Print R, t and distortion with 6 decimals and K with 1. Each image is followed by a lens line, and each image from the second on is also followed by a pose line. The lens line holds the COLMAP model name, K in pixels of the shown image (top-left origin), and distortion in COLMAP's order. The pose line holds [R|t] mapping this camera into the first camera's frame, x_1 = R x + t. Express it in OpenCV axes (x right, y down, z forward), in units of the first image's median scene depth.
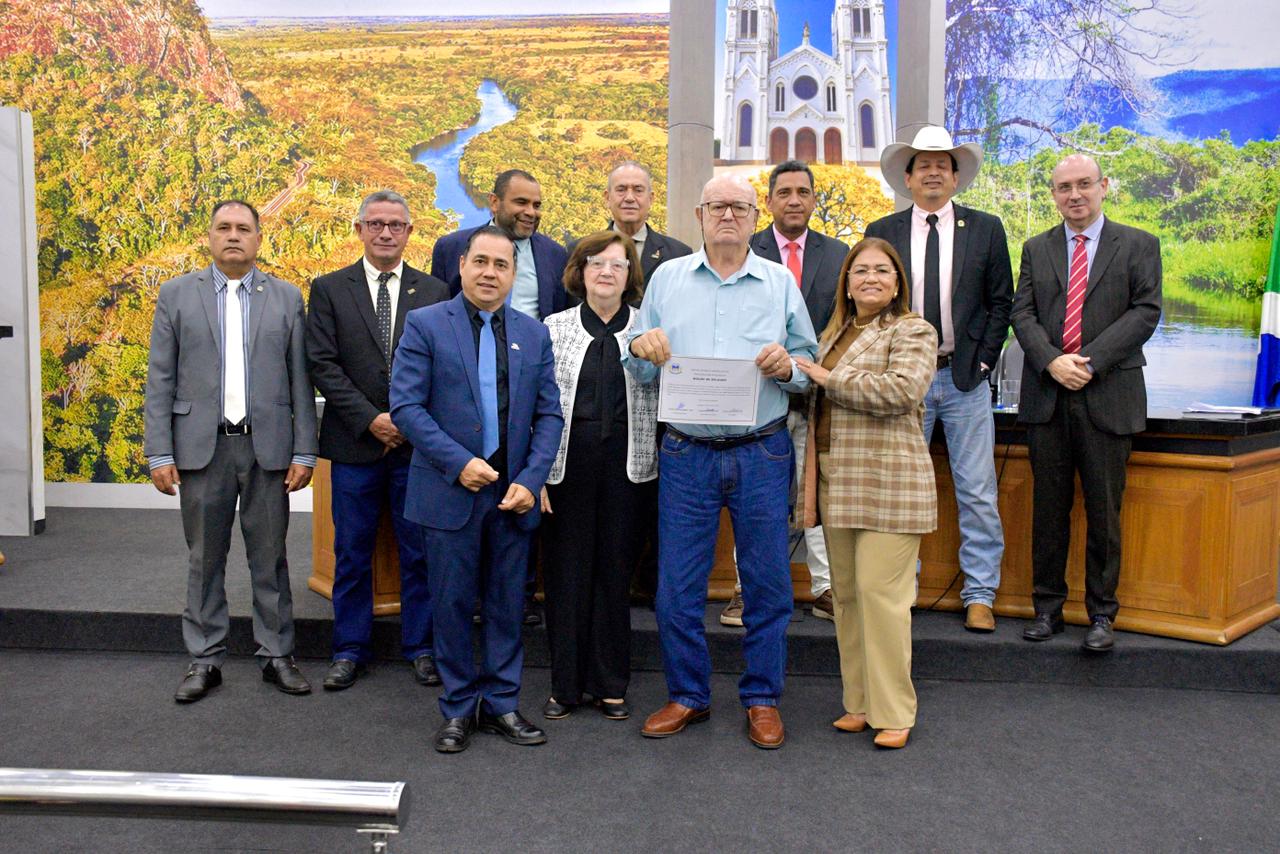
lens RADIAL K [[1276.3, 0, 652.6], [0, 1276.3, 432.3], [0, 0, 1]] dist [-0.068298, 0.243757]
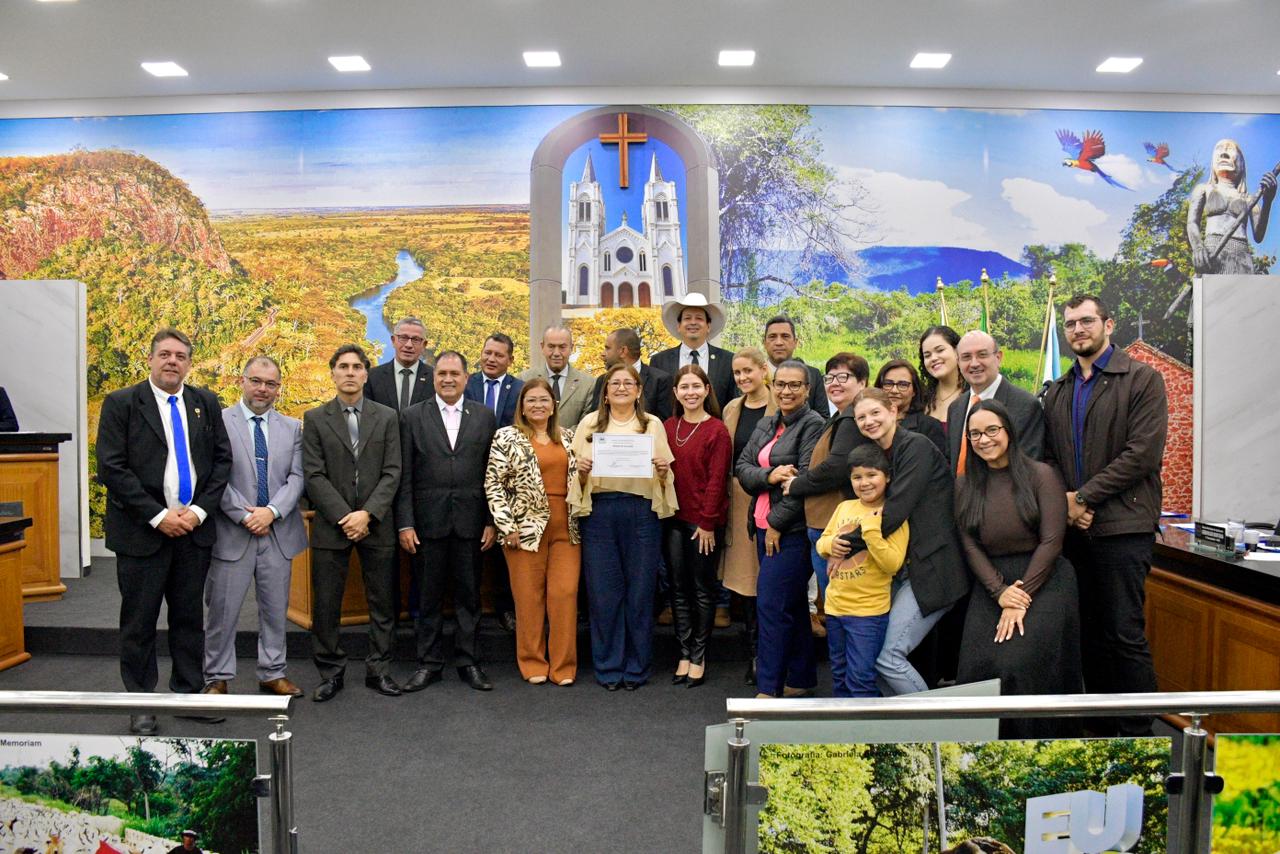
lens RADIAL K [[1009.2, 0, 654.1], [0, 1009.2, 431.1], [0, 0, 1]] dist [-0.149915, 0.112588]
pose [[0.995946, -0.015500, 0.088613, 0.048453], [0.020161, 0.998447, -0.051943, -0.011380], [-0.087670, 0.053519, 0.994711, -0.123159]]
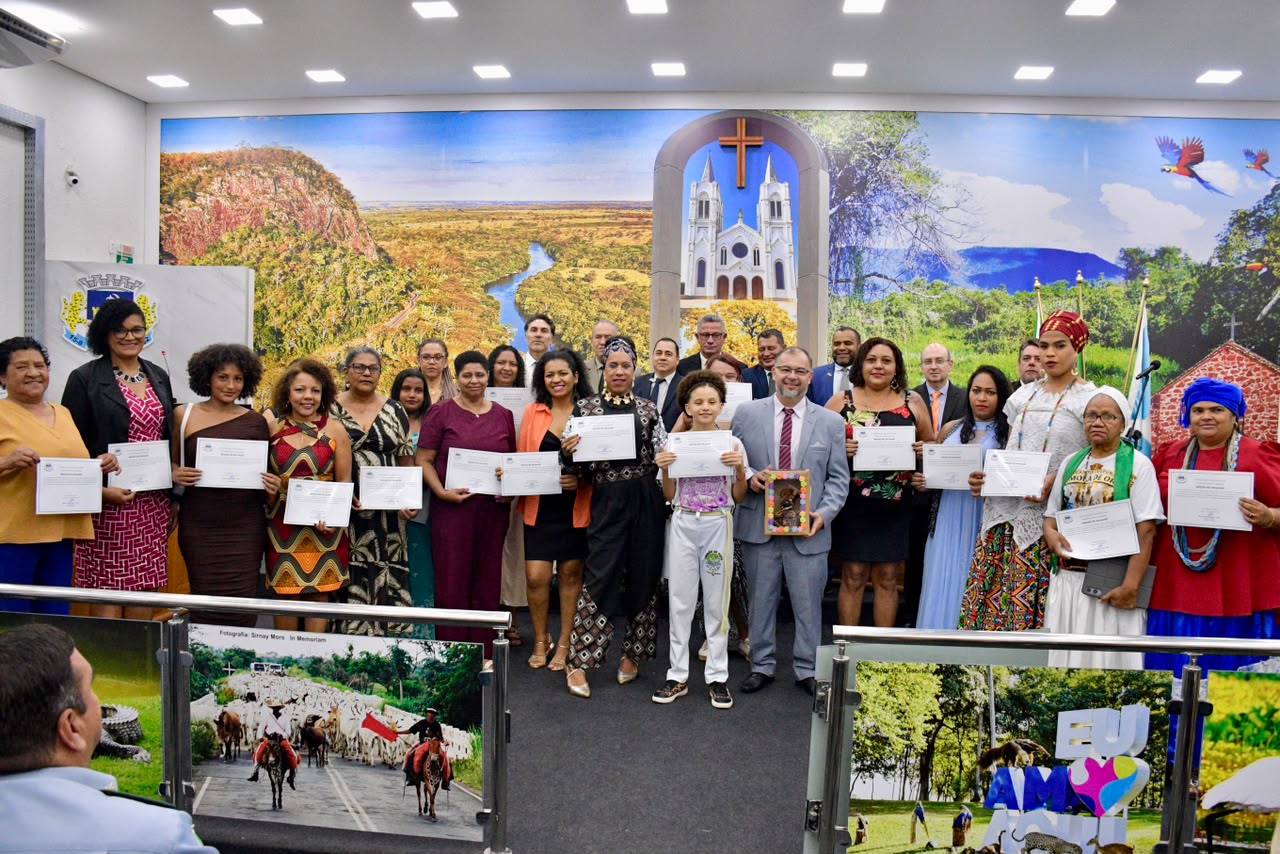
lens RADIAL K [[1035.3, 0, 663.3], [0, 1035.3, 430.7], [0, 0, 1]] dist [-0.149228, 0.108686]
pose [[0.999929, 0.011391, 0.003533, 0.024523], [-0.011274, 0.999440, -0.031499, -0.010561], [-0.003889, 0.031457, 0.999498, -0.241731]]
